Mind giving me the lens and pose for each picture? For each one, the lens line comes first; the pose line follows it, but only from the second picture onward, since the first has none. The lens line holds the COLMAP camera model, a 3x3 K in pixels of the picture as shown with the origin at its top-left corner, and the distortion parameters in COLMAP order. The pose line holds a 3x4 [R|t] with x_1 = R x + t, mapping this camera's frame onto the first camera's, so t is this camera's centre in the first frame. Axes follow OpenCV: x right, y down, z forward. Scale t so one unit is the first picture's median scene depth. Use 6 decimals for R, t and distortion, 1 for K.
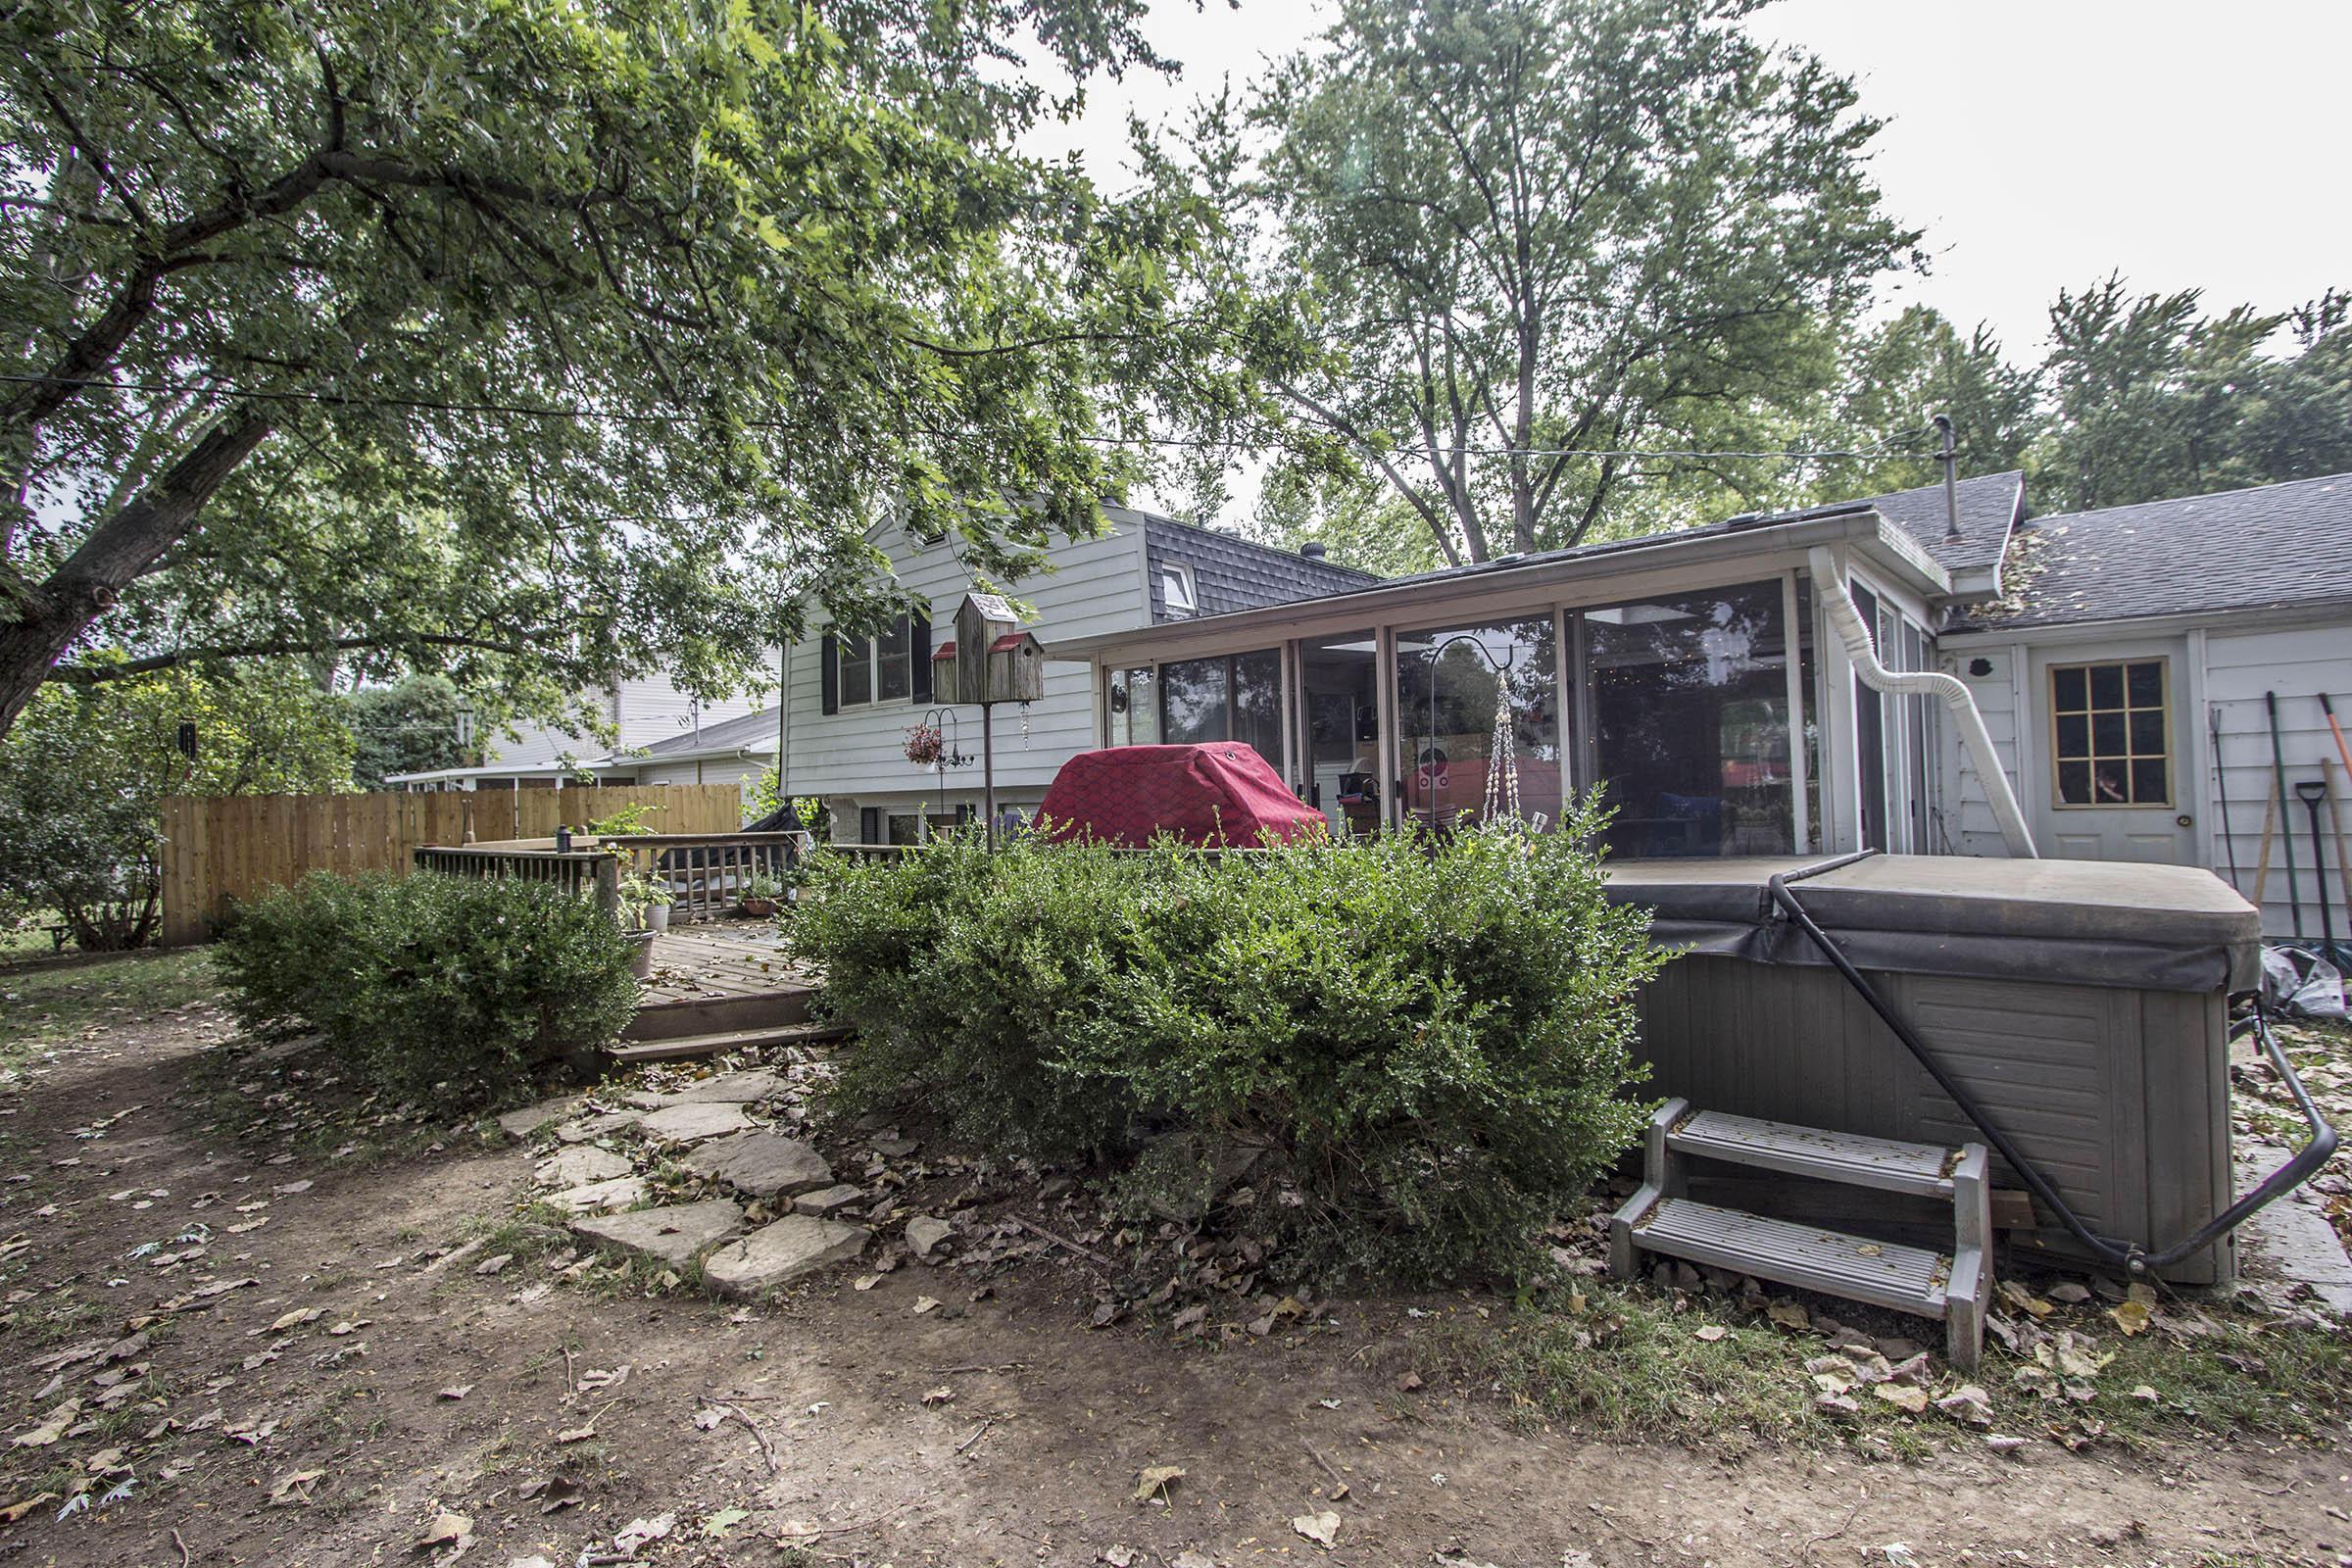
lens RADIAL K [[1102.1, 0, 1176.0], [0, 1102.1, 784.0], [0, 0, 1]] dist [-0.000484, -0.000254]
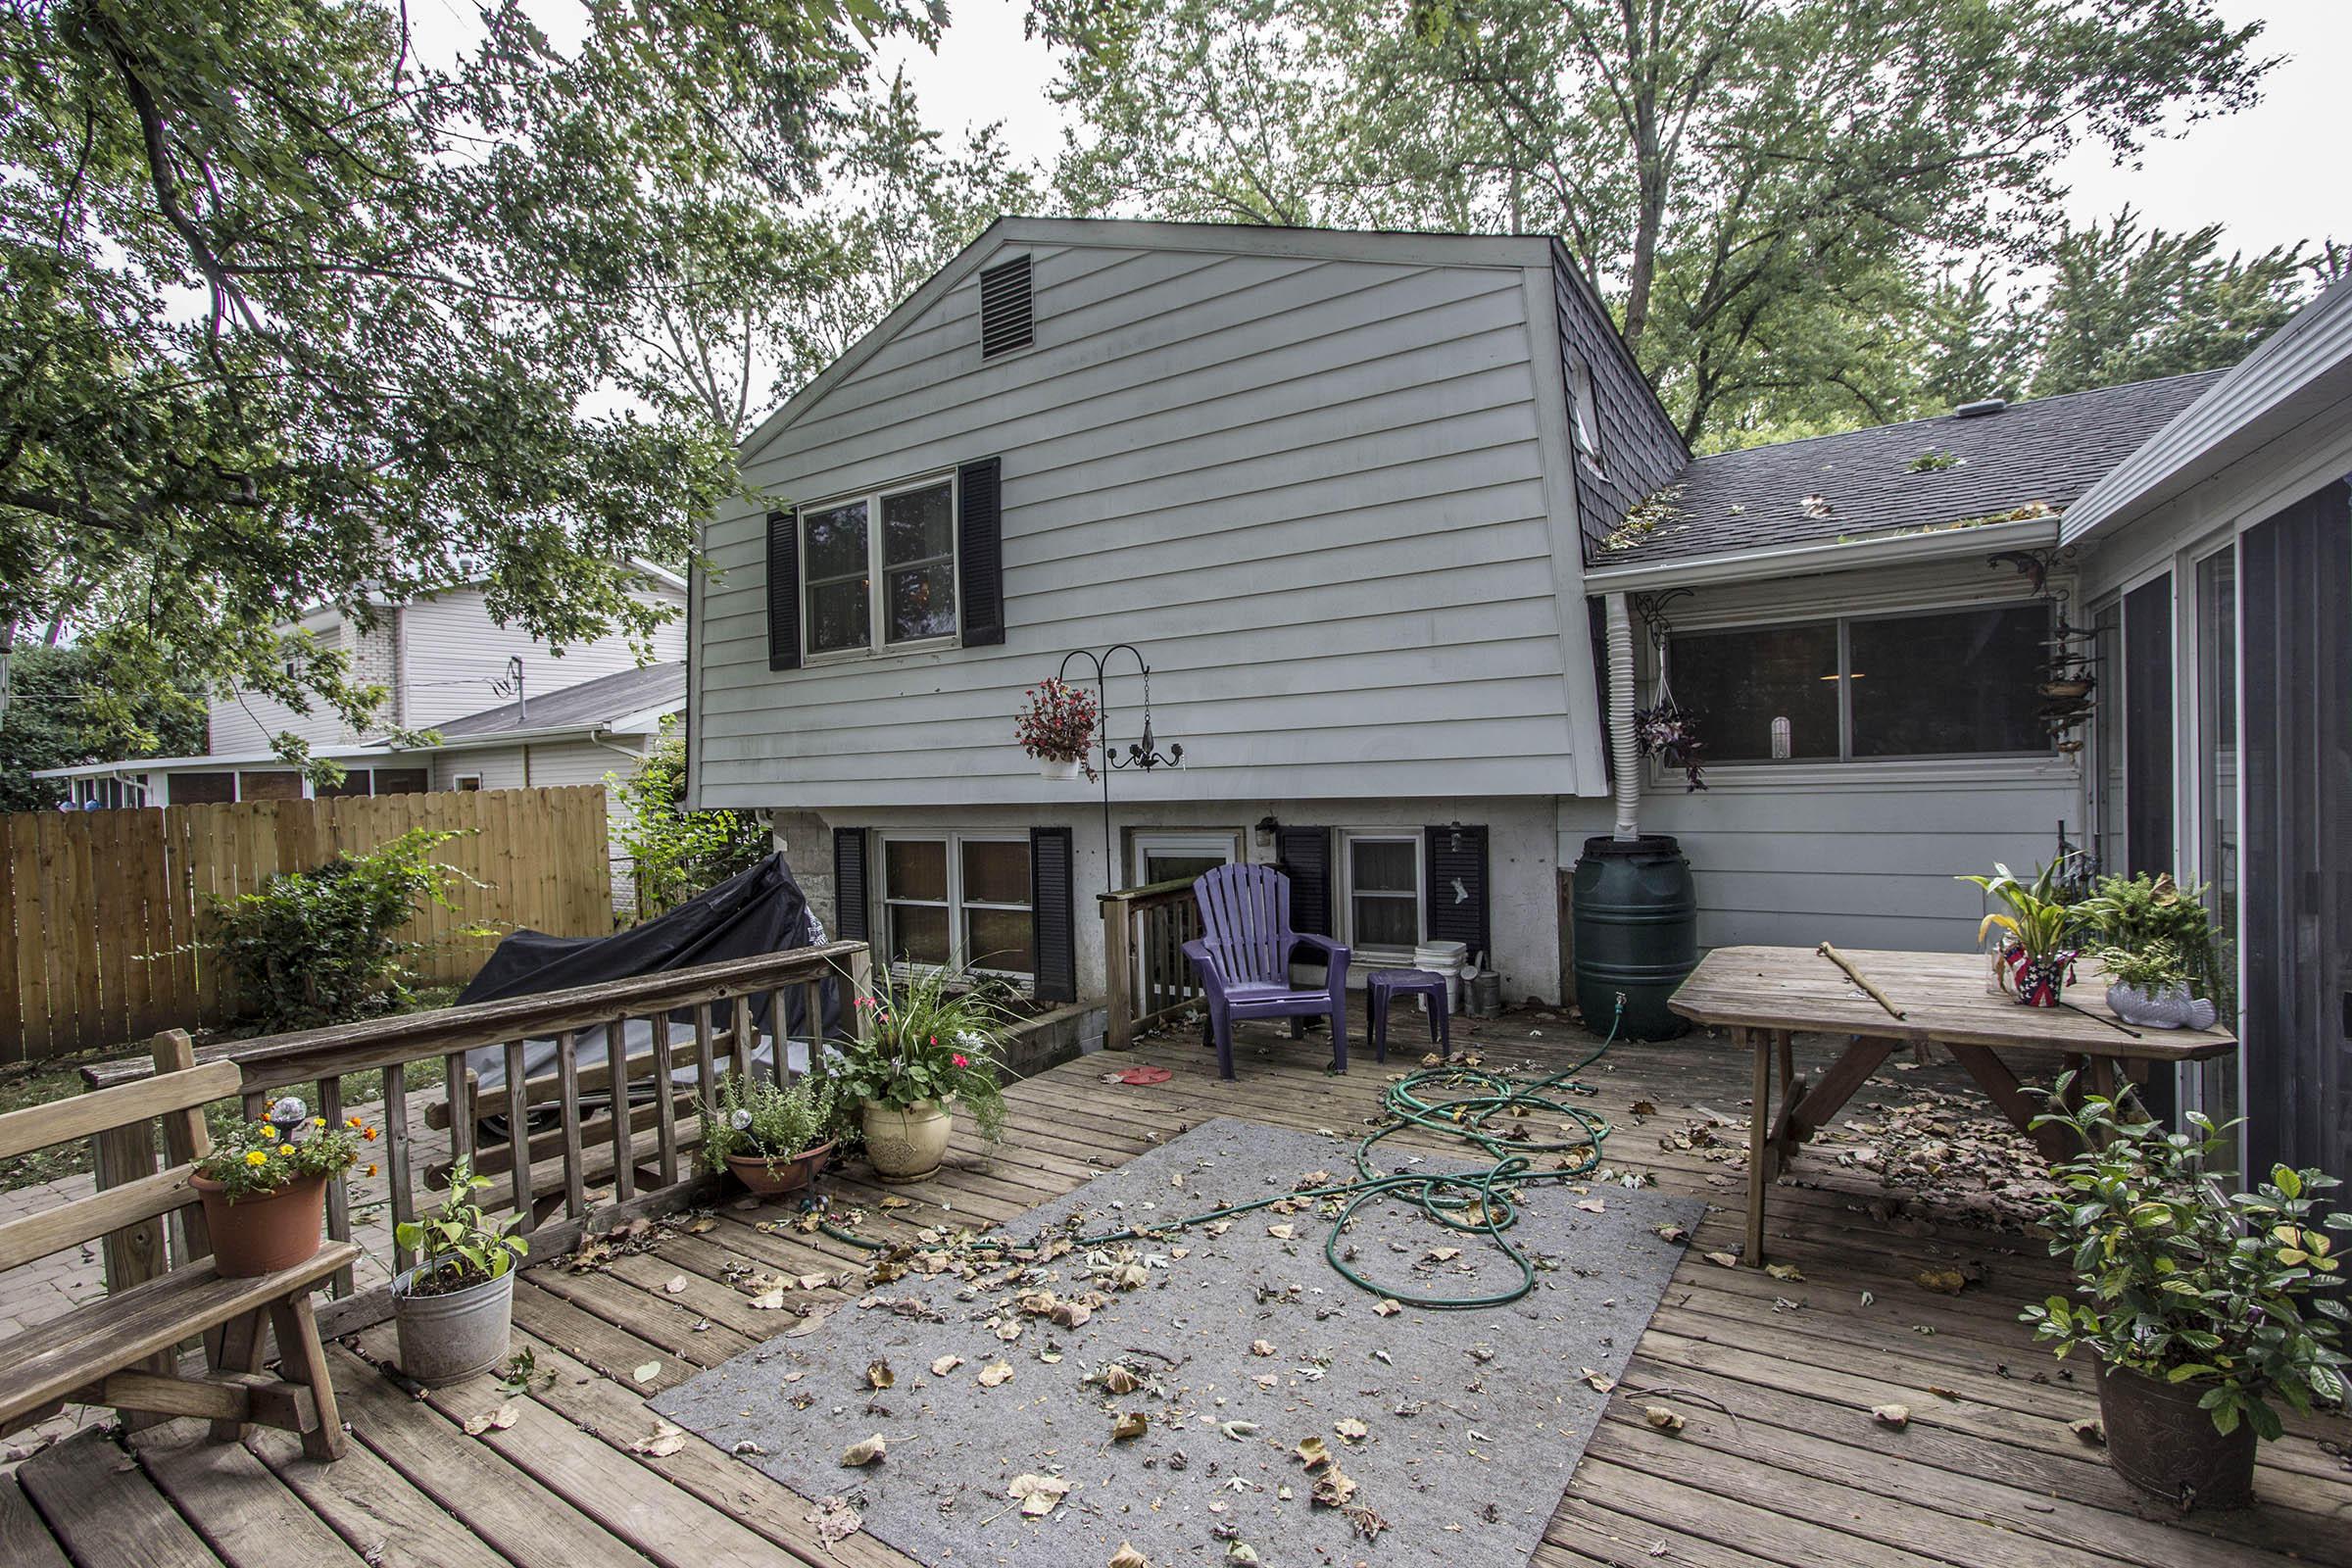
lens RADIAL K [[1162.5, 0, 1176.0], [0, 1162.5, 784.0], [0, 0, 1]] dist [-0.000129, 0.000579]
pose [[0.993982, -0.007953, 0.109252, -0.144274], [0.005889, 0.999798, 0.019208, -0.011100], [-0.109382, -0.018449, 0.993829, 0.307527]]
